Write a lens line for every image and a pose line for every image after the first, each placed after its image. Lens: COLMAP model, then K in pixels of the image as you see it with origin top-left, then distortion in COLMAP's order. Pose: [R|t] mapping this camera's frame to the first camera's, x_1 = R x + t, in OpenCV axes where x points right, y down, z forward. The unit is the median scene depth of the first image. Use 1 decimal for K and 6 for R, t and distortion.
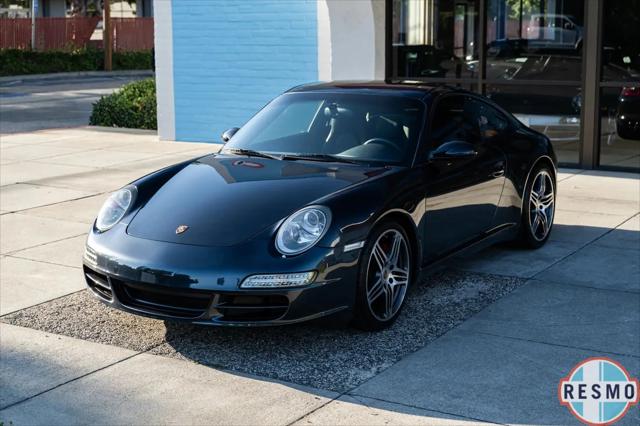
lens RADIAL K [[1112.1, 0, 320.0], [0, 1112.1, 213.0], [0, 0, 1]] dist [0.005386, 0.056365]
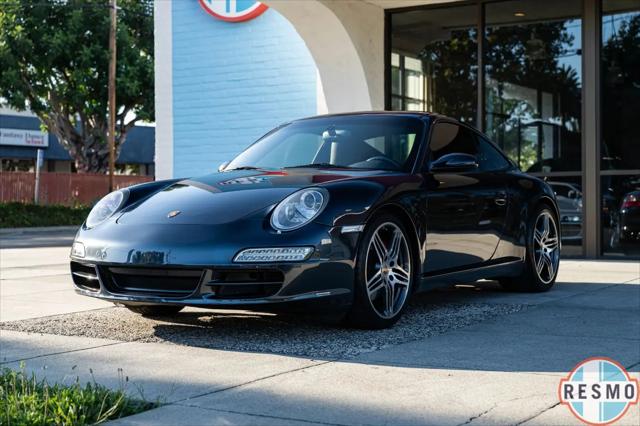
lens RADIAL K [[1112.1, 0, 320.0], [0, 1112.1, 213.0], [0, 0, 1]] dist [0.005386, 0.056365]
pose [[0.999999, 0.001012, -0.001280, 0.003503], [-0.001217, 0.985104, -0.171953, 0.168275], [0.001087, 0.171955, 0.985104, 0.046669]]
